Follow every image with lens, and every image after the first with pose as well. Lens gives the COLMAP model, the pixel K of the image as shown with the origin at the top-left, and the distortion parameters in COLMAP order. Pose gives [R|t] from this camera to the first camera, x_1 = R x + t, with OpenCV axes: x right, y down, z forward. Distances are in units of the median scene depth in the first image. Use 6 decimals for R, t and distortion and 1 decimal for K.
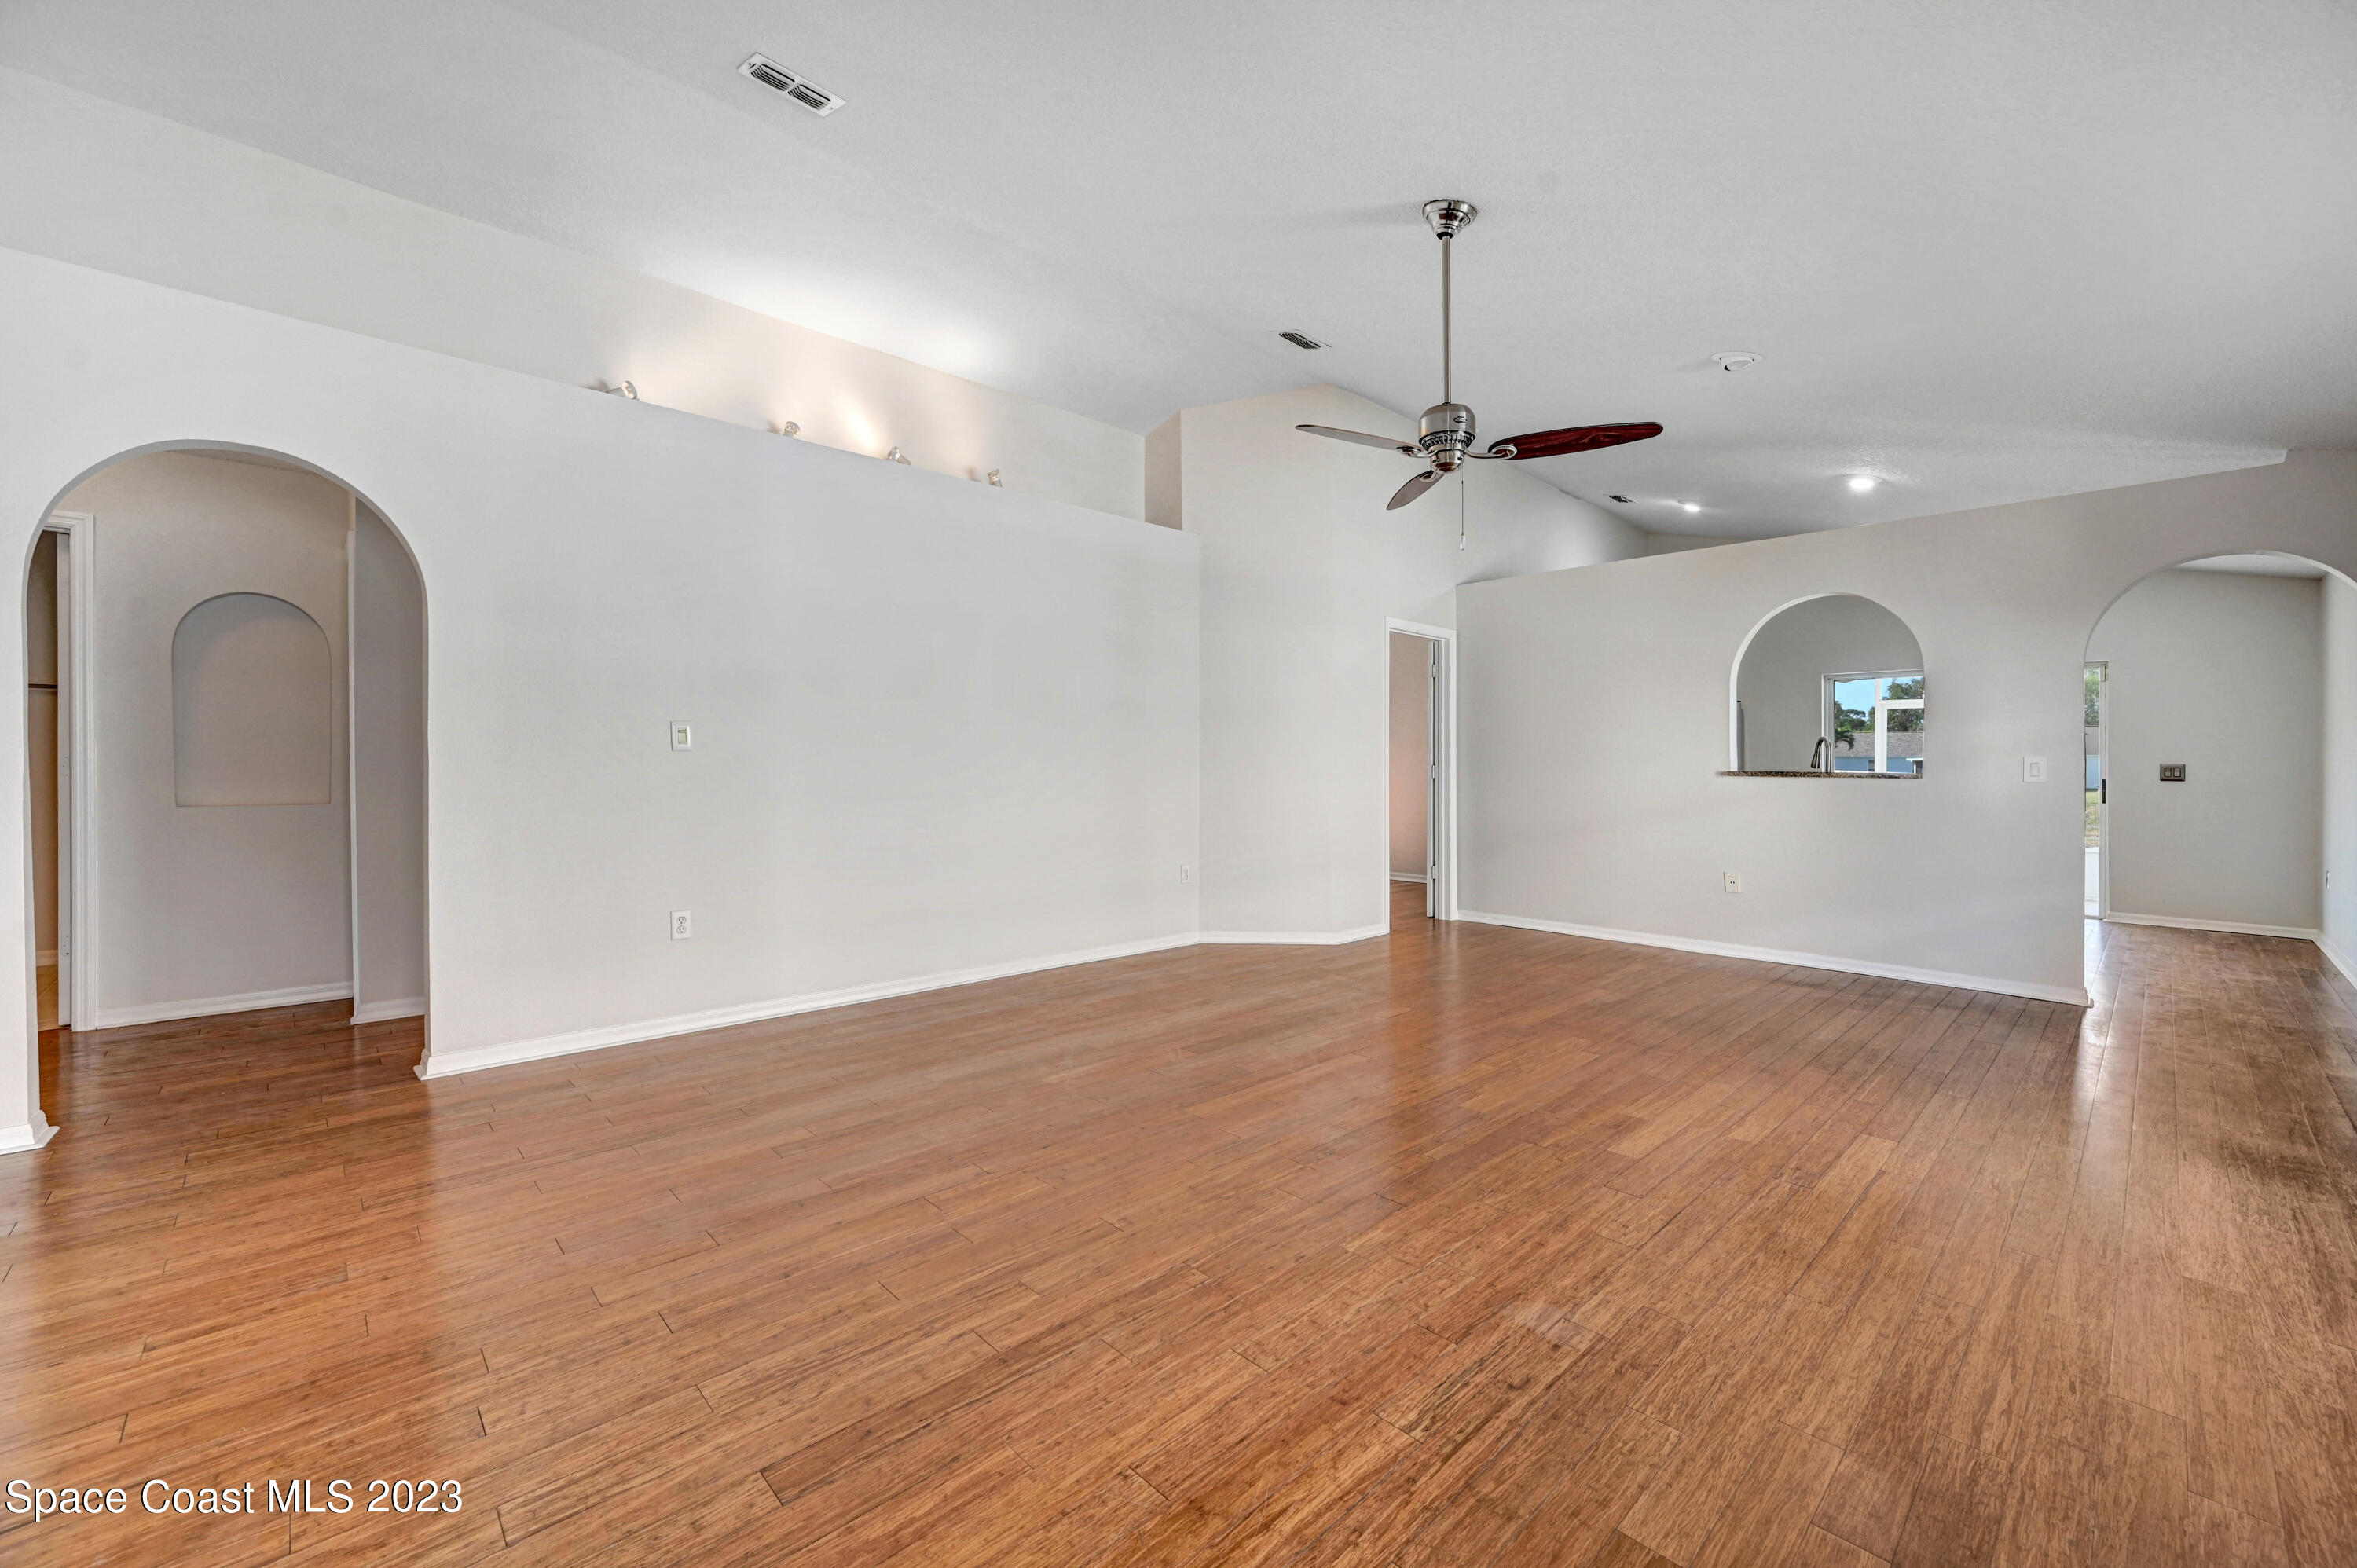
lens RADIAL K [[917.5, 0, 1209.9], [0, 917.5, 763.2], [0, 0, 1]] dist [0.004191, -0.000599]
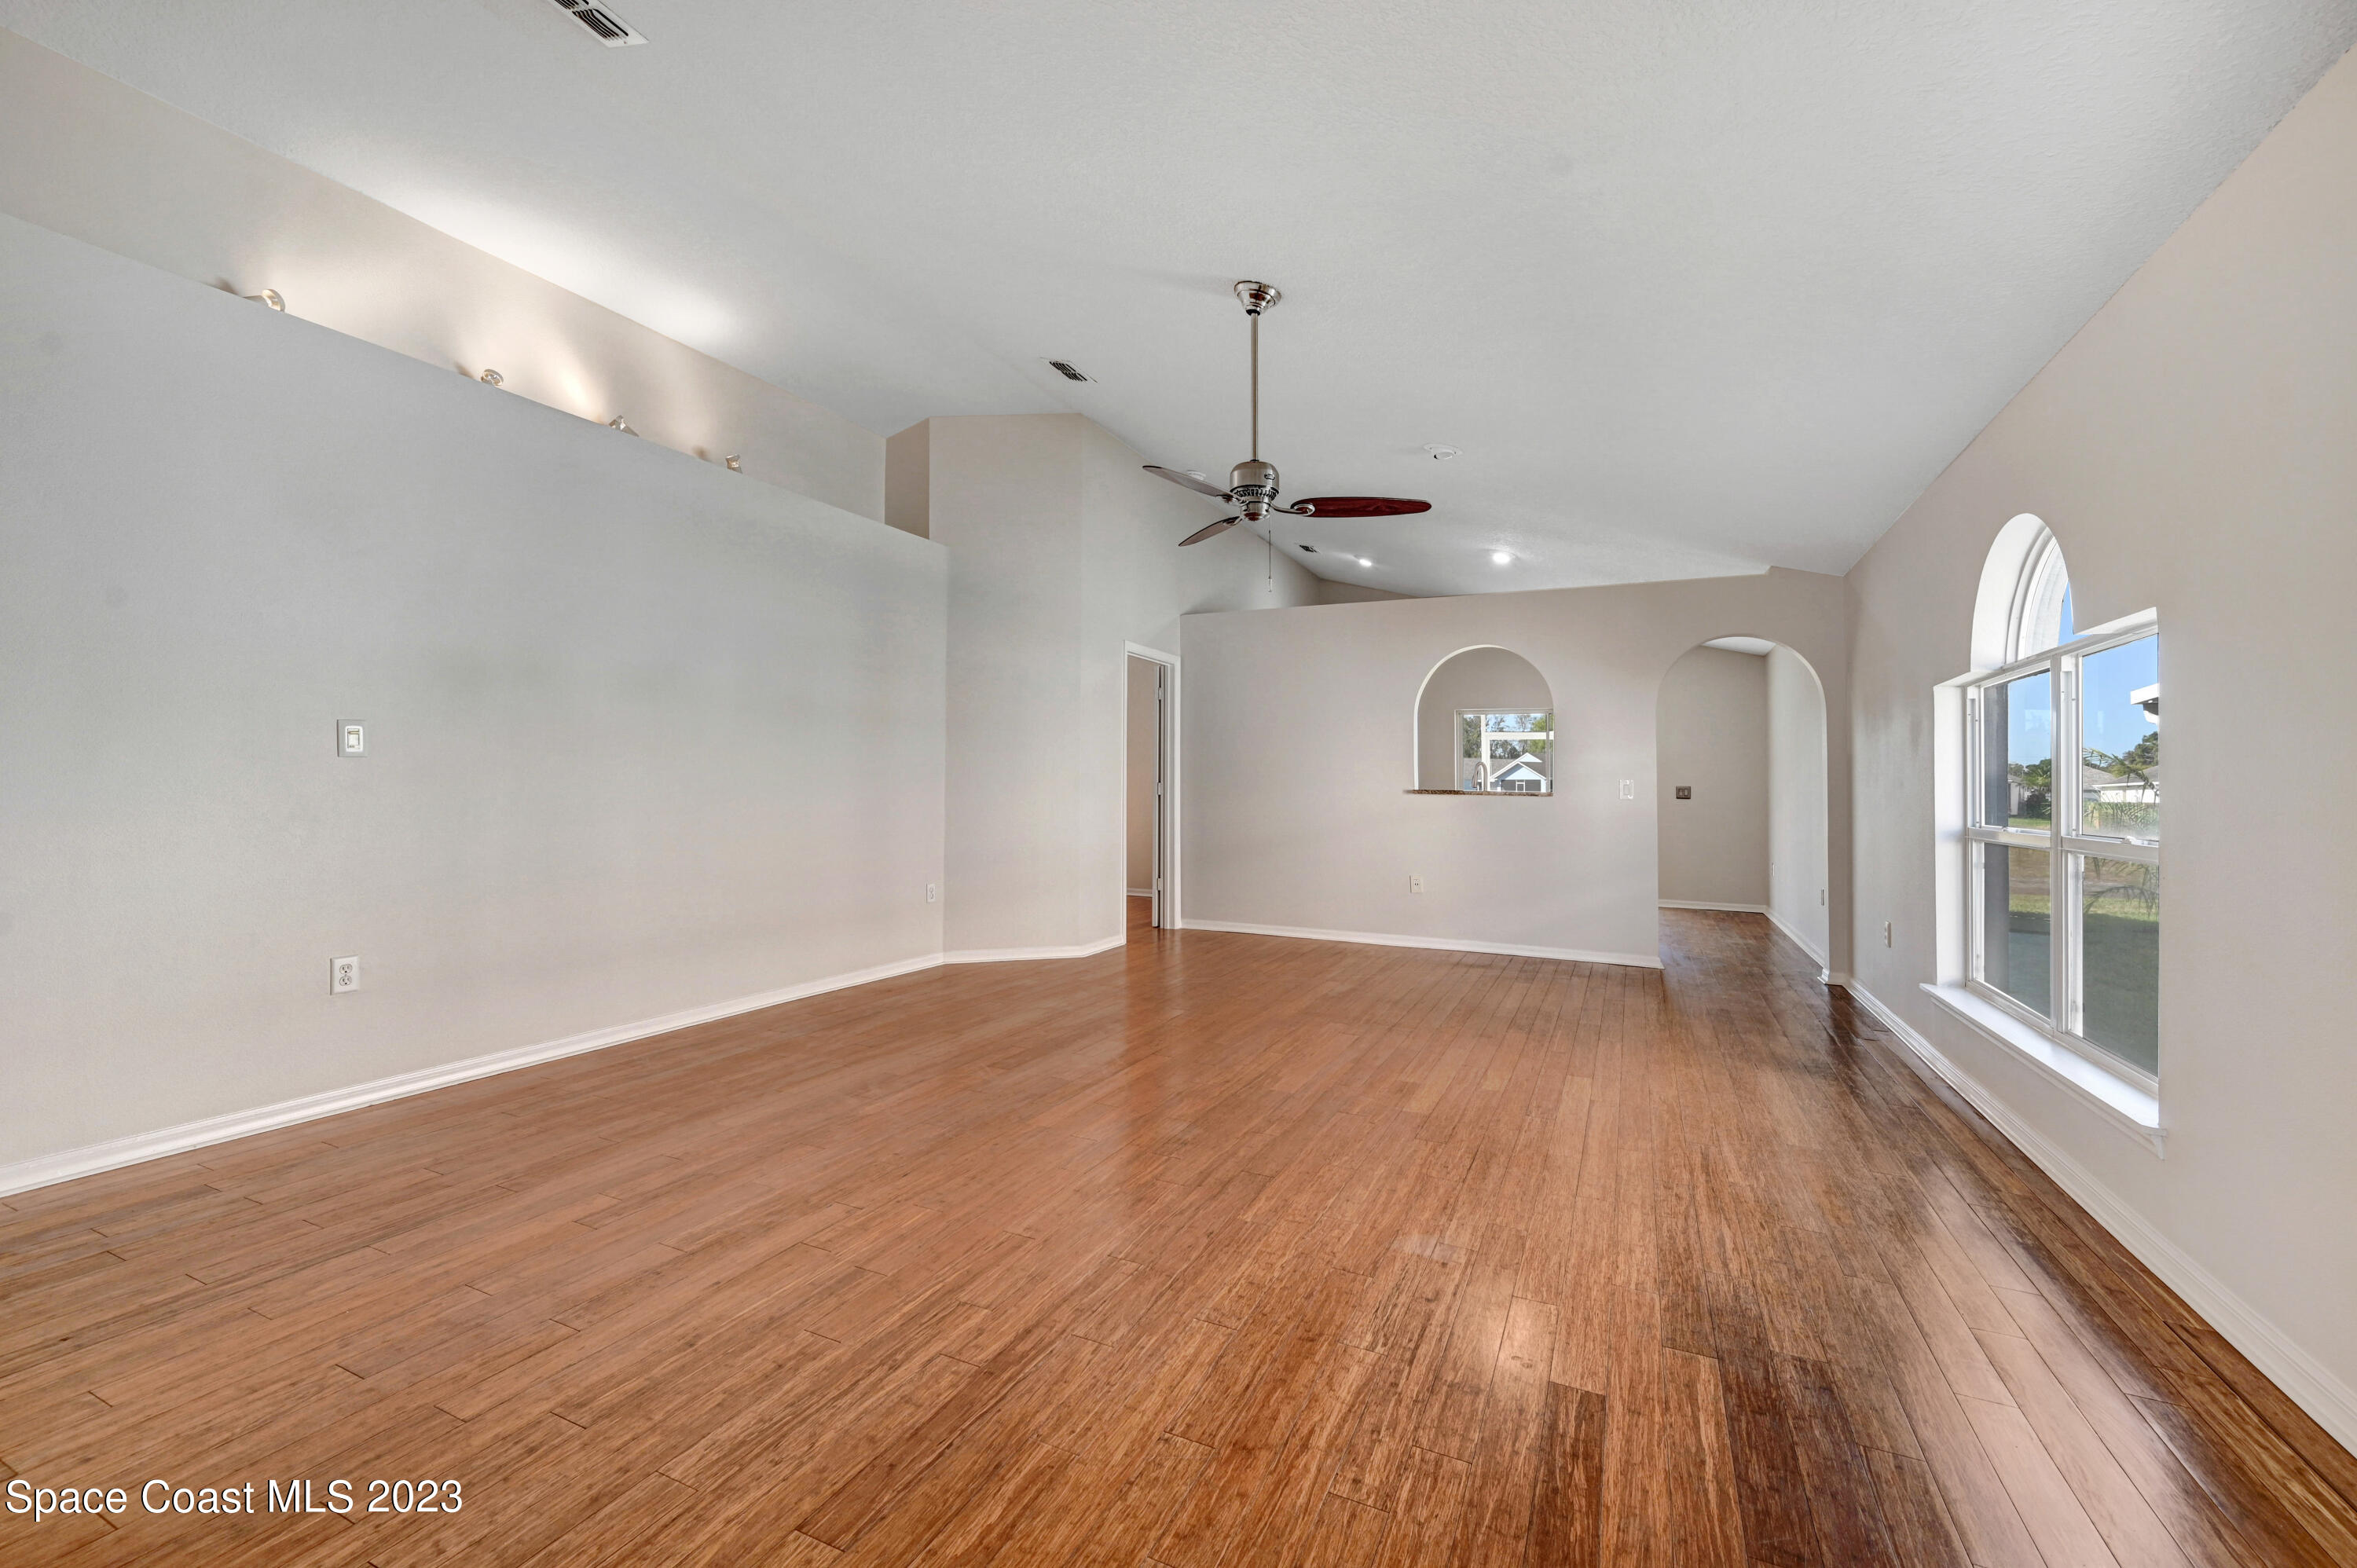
lens RADIAL K [[917.5, 0, 1194.9], [0, 917.5, 760.0], [0, 0, 1]] dist [0.004191, -0.000599]
pose [[0.936400, 0.017108, 0.350517, -0.203745], [-0.009509, 0.999681, -0.023388, 0.000427], [-0.350805, 0.018567, 0.936264, -0.017730]]
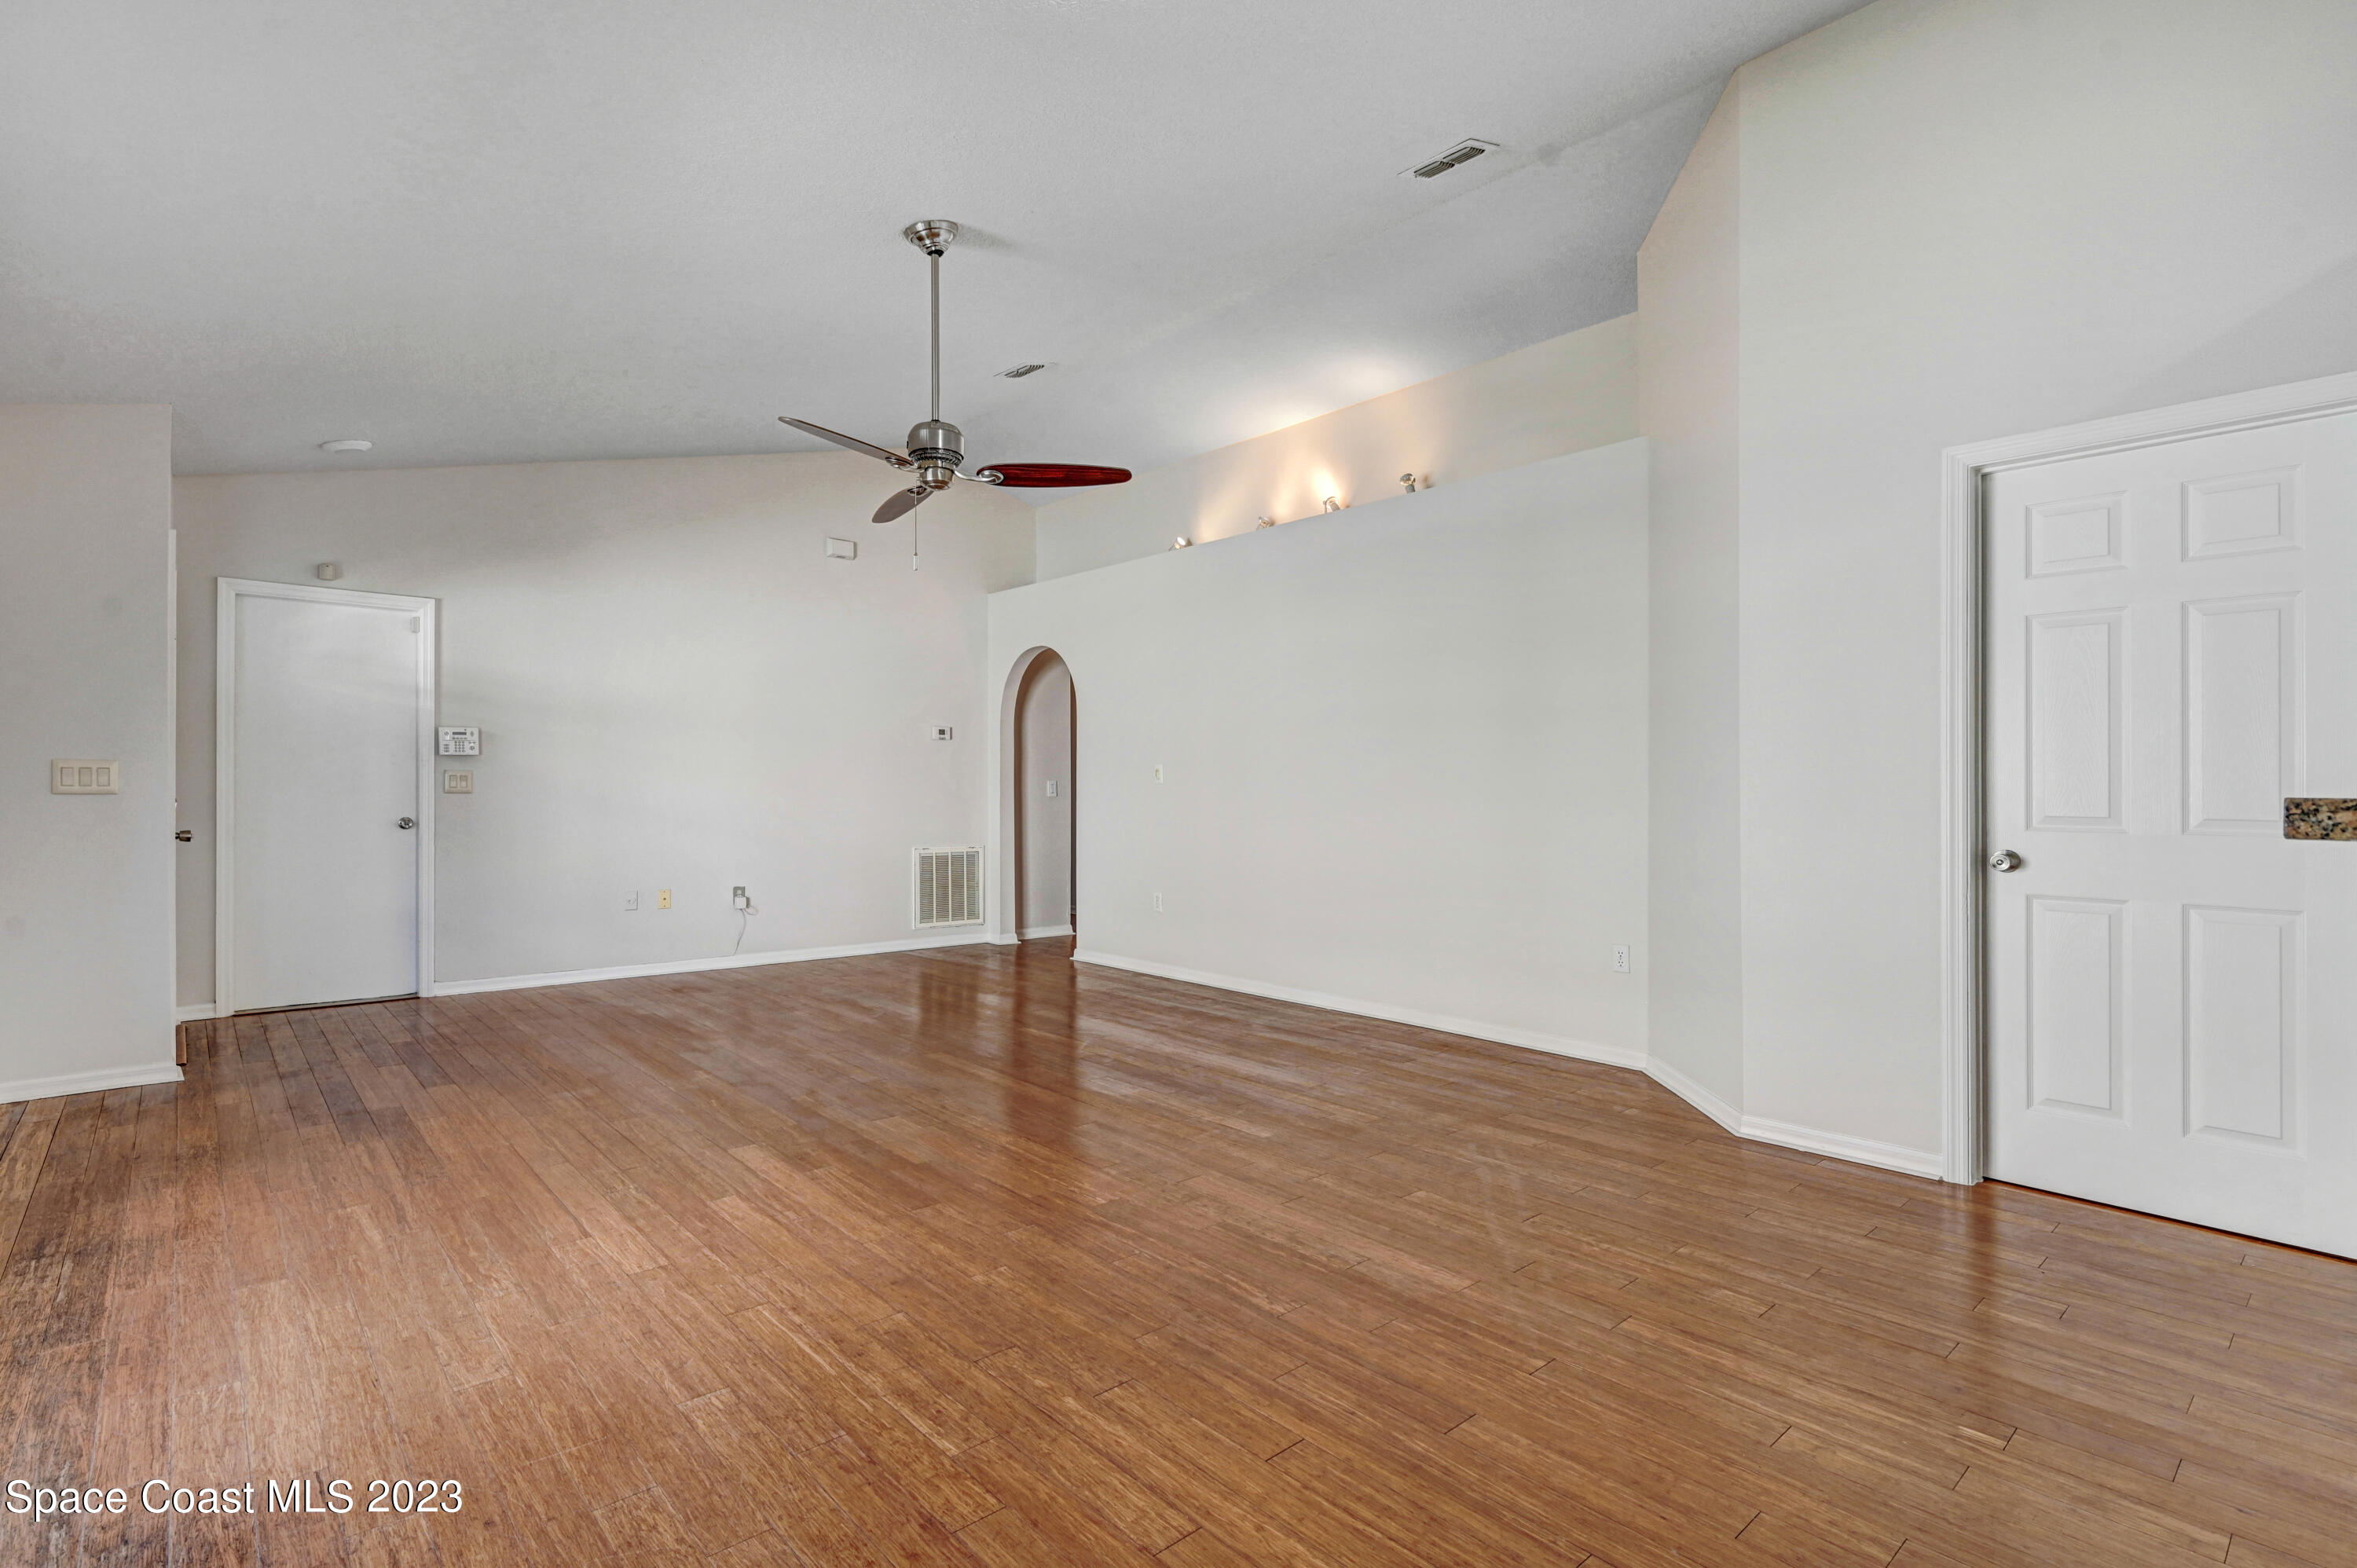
lens RADIAL K [[1043.1, 0, 1105.0], [0, 1043.1, 786.8], [0, 0, 1]] dist [0.019276, 0.000539]
pose [[-0.048807, -0.010864, -0.998749, 1.392469], [-0.002438, 0.999939, -0.010758, 0.013677], [0.998805, 0.001910, -0.048830, 1.247320]]
